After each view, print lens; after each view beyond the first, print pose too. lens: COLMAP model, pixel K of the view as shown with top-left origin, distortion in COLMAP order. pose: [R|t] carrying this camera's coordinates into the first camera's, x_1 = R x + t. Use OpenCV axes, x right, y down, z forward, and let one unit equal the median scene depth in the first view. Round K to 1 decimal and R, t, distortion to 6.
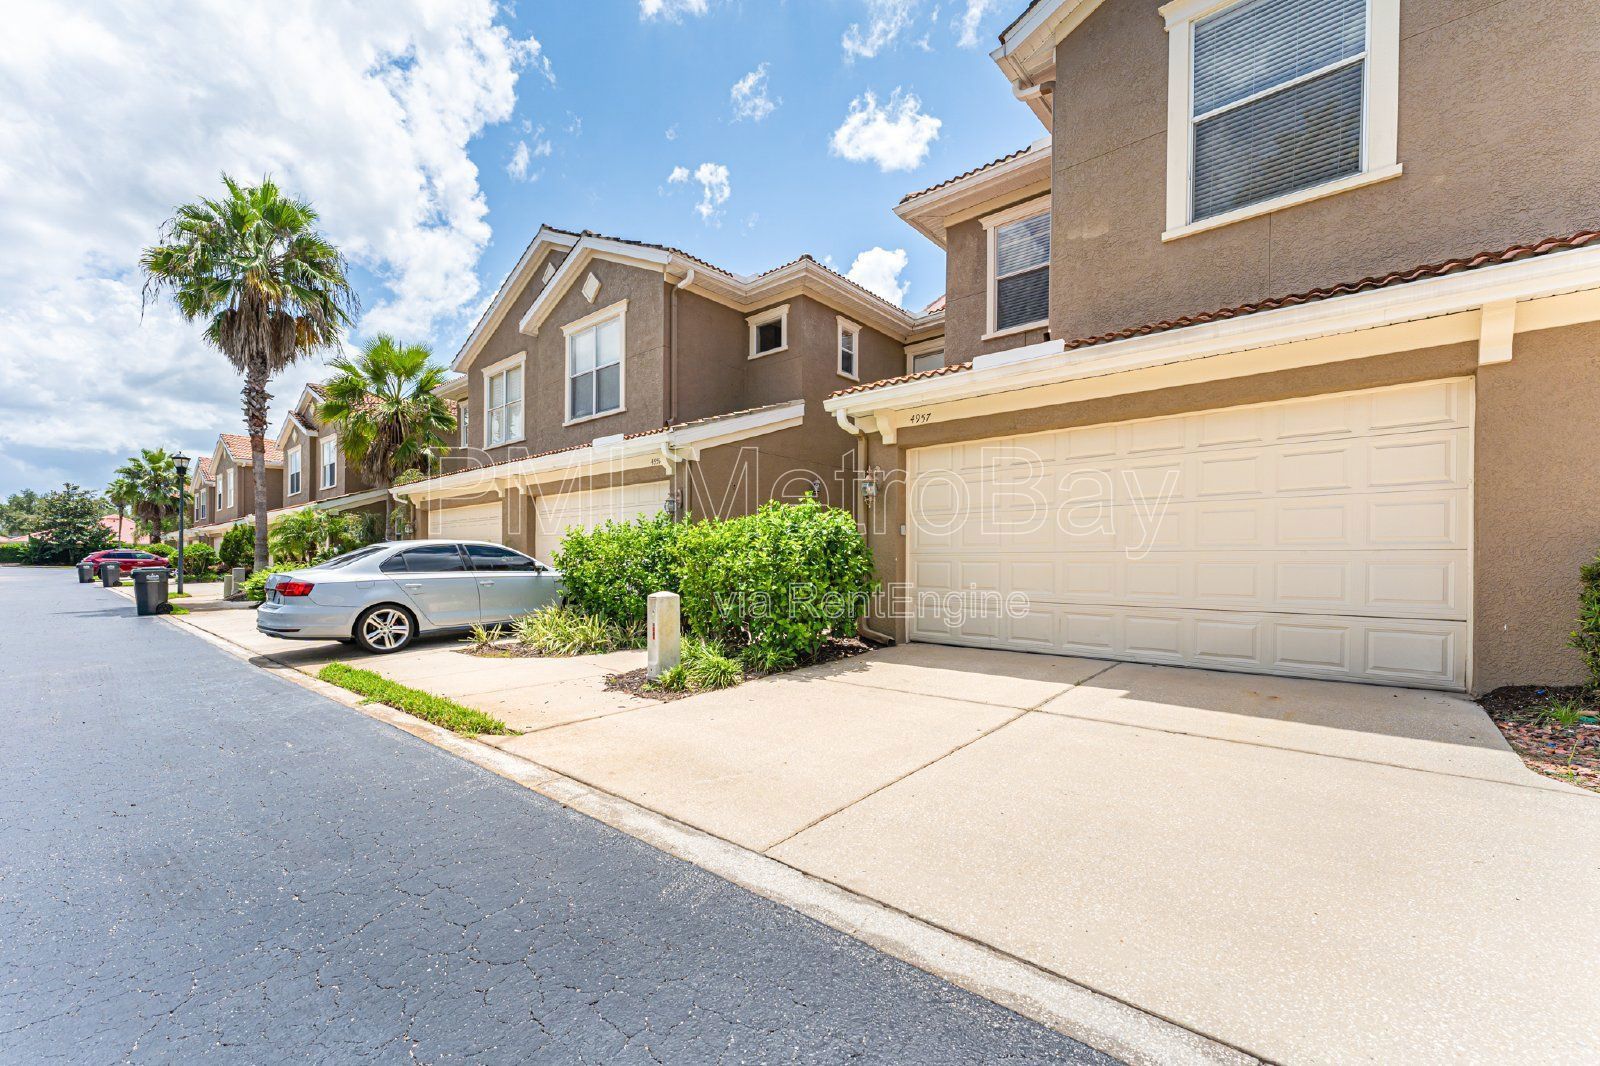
lens RADIAL K [[660.8, 0, 799.1], [0, 660.8, 562.5], [0, 0, 1]] dist [-0.000153, 0.000060]
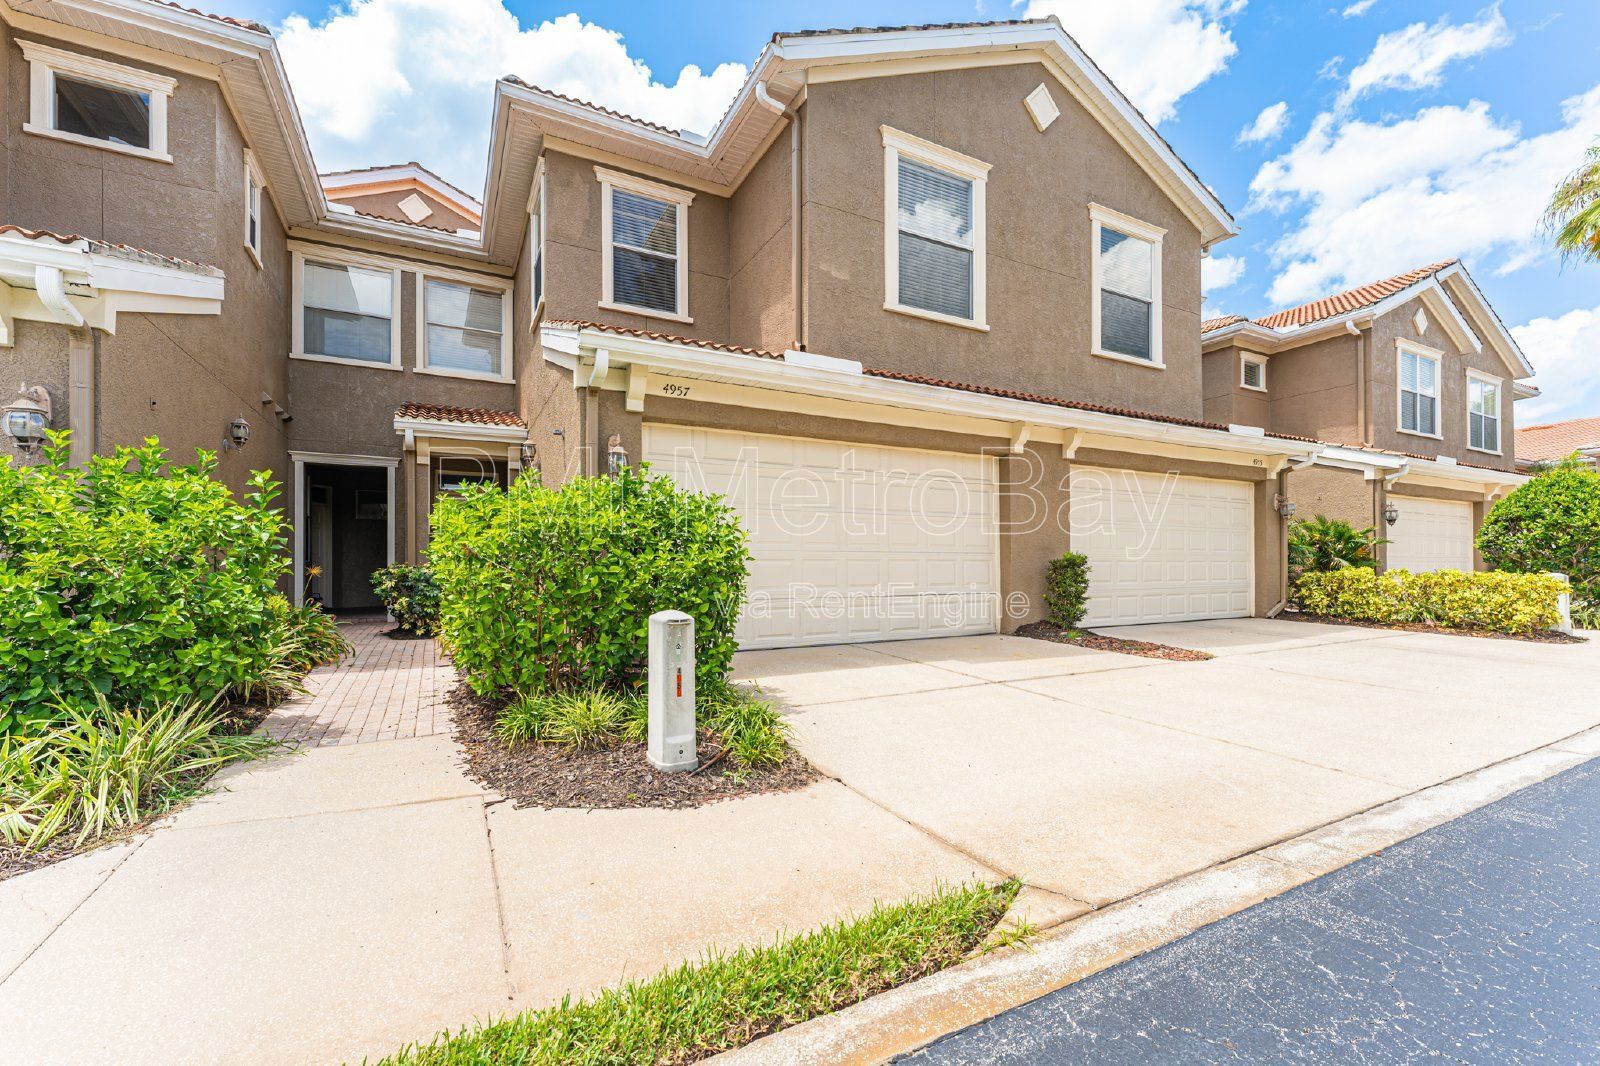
lens RADIAL K [[660.8, 0, 799.1], [0, 660.8, 562.5], [0, 0, 1]] dist [-0.000153, 0.000060]
pose [[0.359212, 0.000299, 0.933256, -0.711902], [0.002052, 0.999997, -0.001110, 0.004474], [-0.933254, 0.002314, 0.359210, 0.712099]]
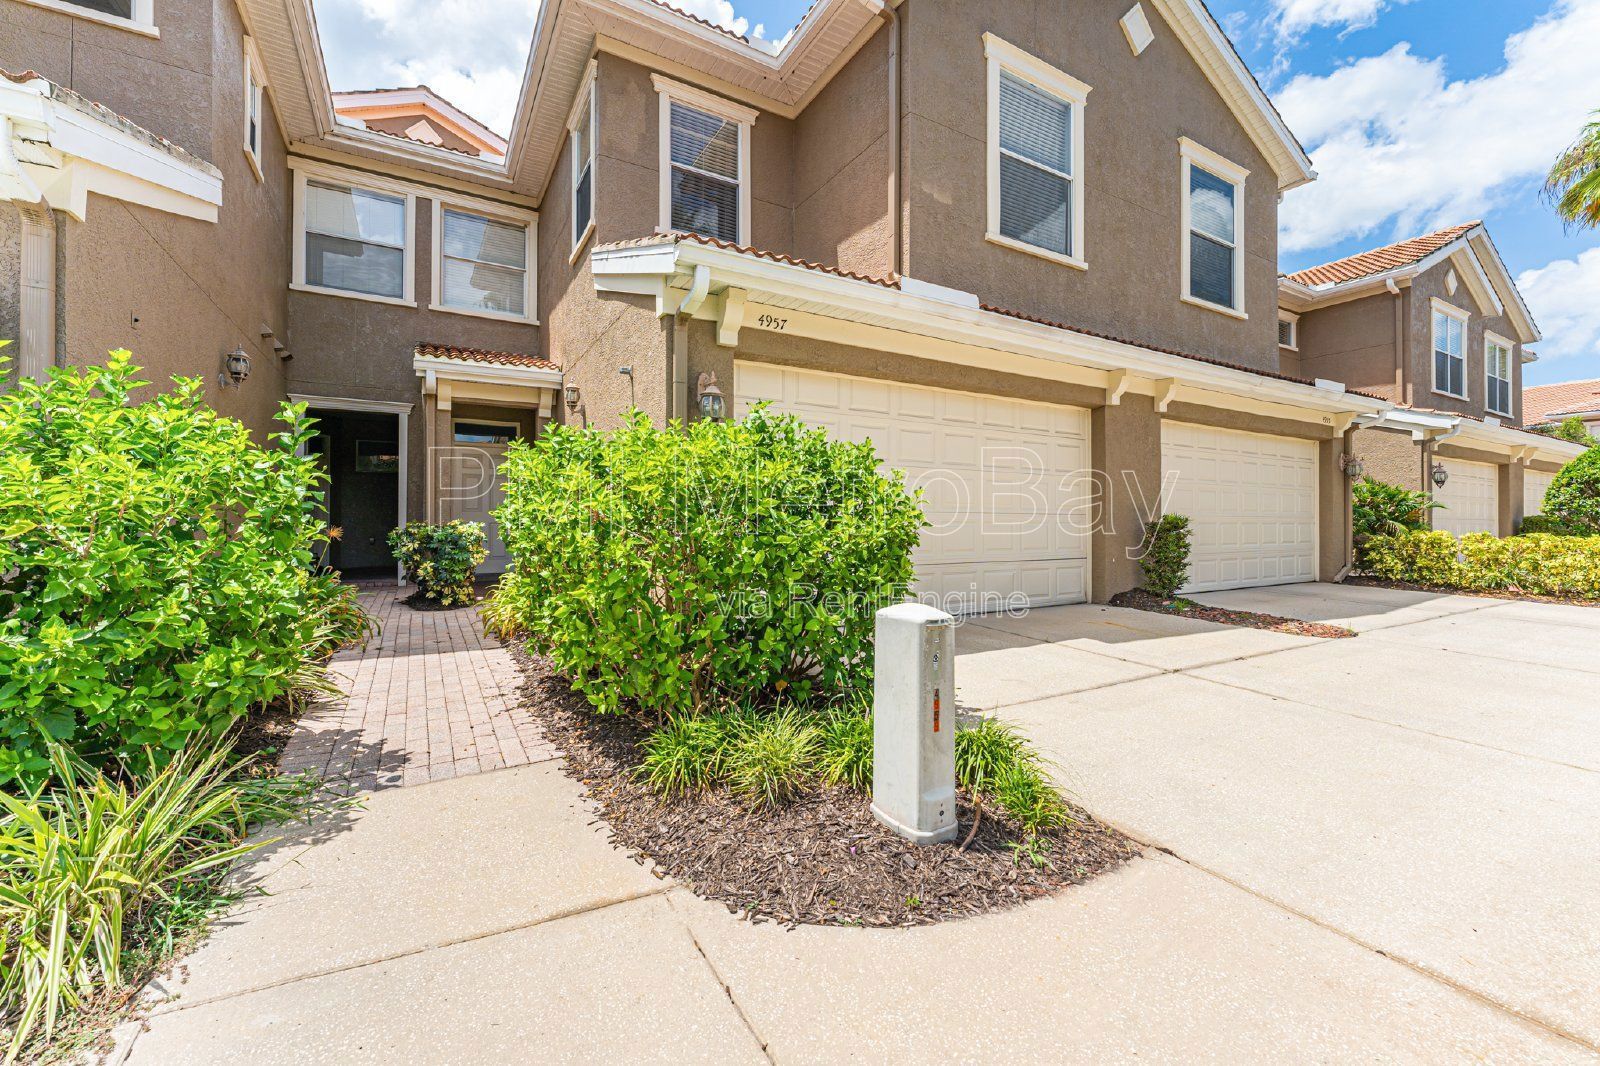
lens RADIAL K [[643.1, 0, 800.3], [0, 643.1, 516.7], [0, 0, 1]] dist [0.000465, -0.000702]
pose [[0.324156, 0.004583, 0.945992, -0.605028], [-0.003865, 0.999986, -0.003520, -0.005932], [-0.945996, -0.002515, 0.324170, 0.963847]]
